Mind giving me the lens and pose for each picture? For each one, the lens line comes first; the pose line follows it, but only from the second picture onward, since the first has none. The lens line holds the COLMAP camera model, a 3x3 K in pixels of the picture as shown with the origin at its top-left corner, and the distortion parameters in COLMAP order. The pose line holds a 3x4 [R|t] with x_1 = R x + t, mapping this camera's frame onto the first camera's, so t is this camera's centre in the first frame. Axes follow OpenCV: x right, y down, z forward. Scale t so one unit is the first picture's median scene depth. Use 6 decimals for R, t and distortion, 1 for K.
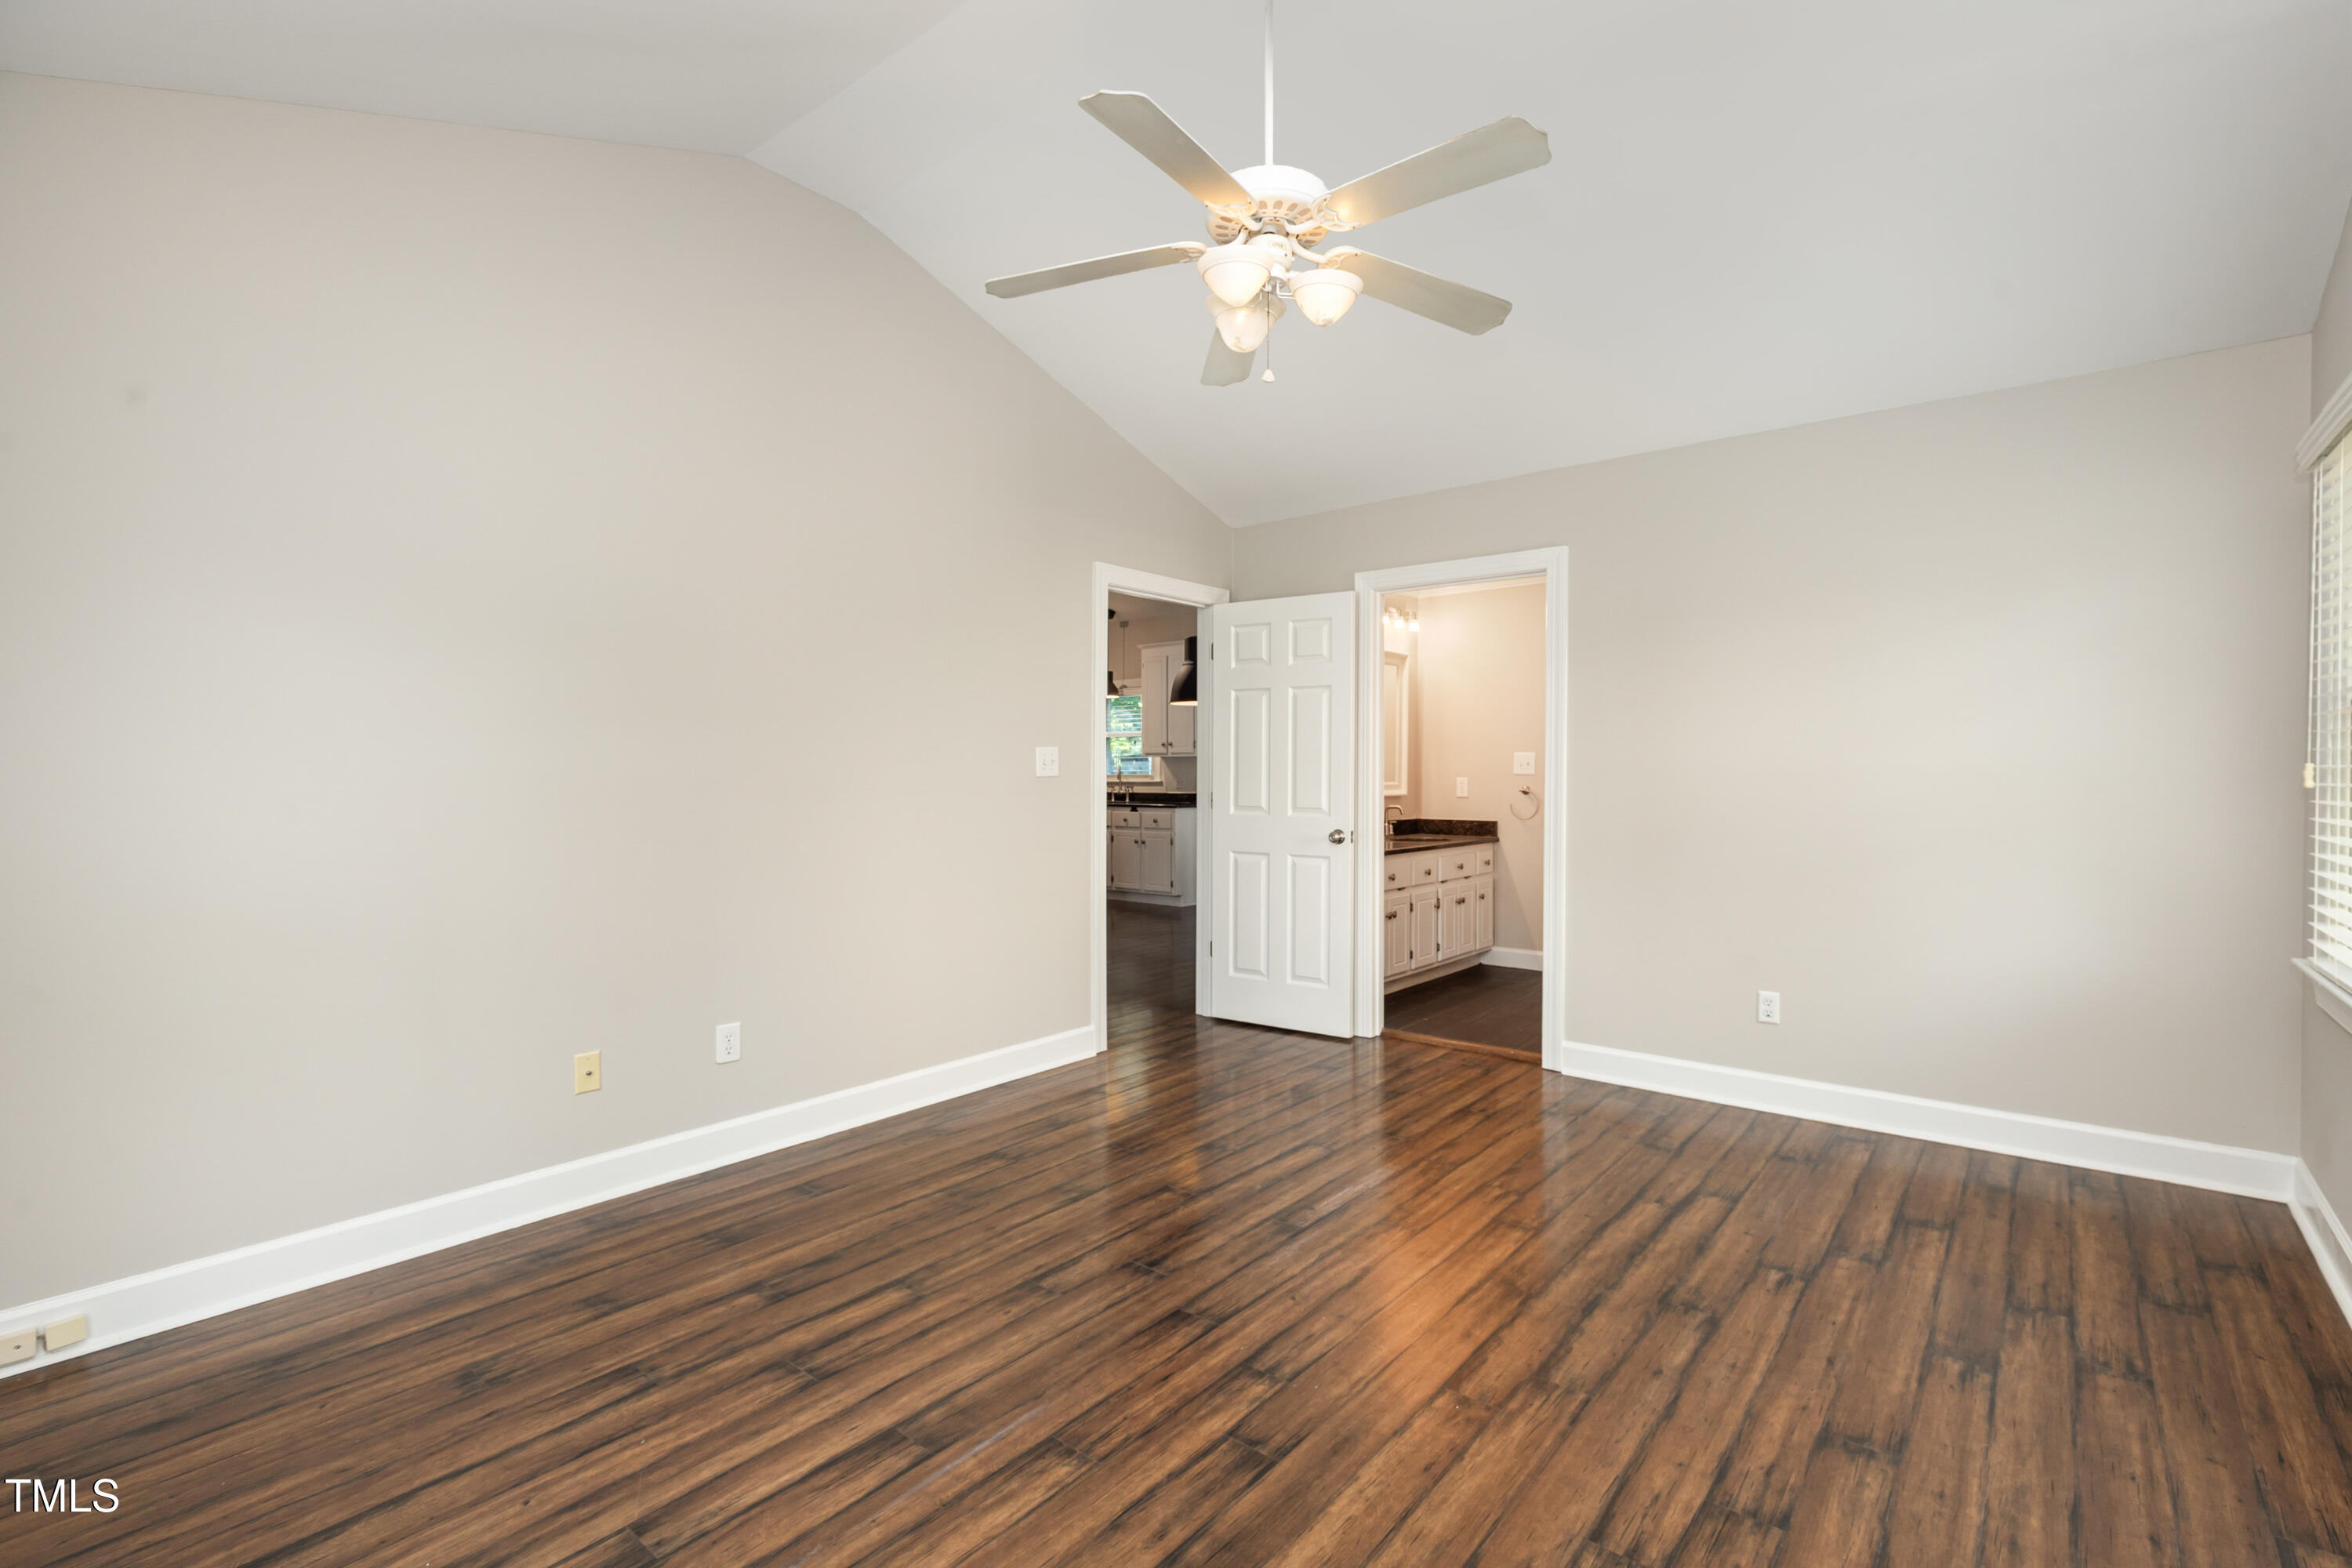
lens RADIAL K [[1063.0, 0, 1178.0], [0, 1063.0, 782.1], [0, 0, 1]] dist [0.006621, -0.002734]
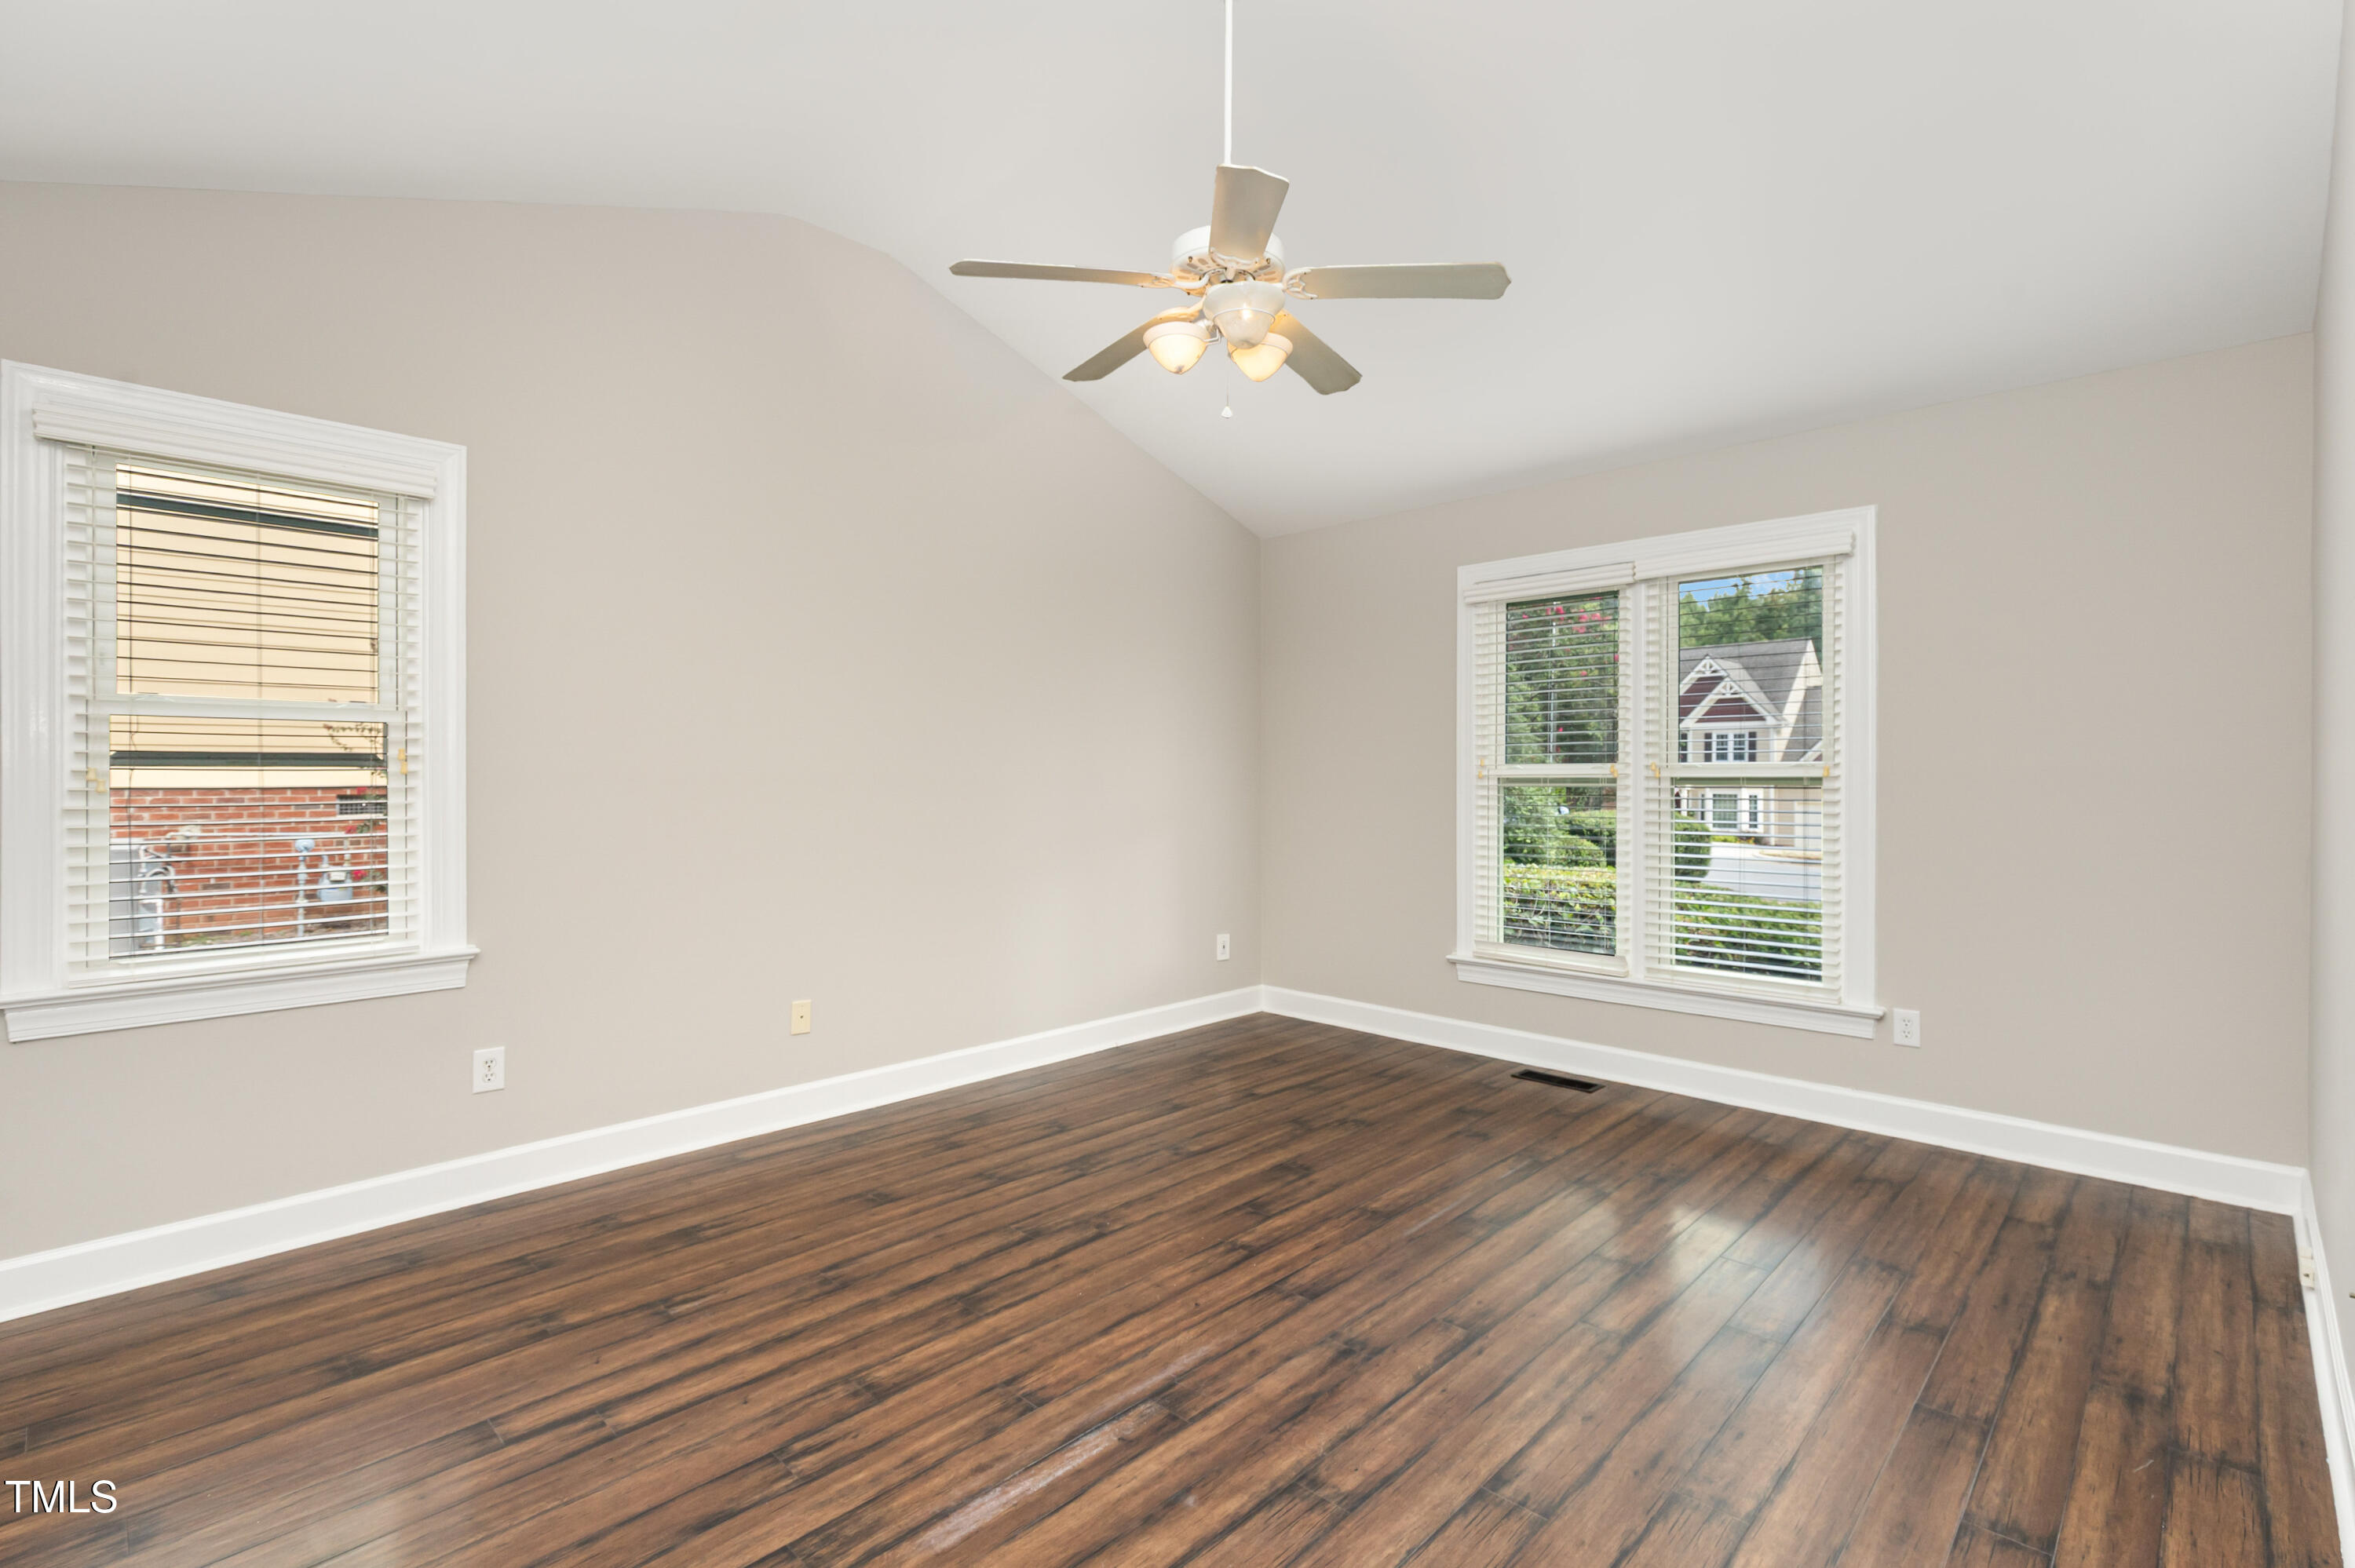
lens RADIAL K [[1064.2, 0, 1175.7], [0, 1064.2, 778.4], [0, 0, 1]] dist [0.006621, -0.002734]
pose [[-0.996617, 0.001442, 0.082173, 0.043898], [0.002470, 0.999920, 0.012413, -0.020431], [-0.082149, 0.012574, -0.996541, 1.926297]]
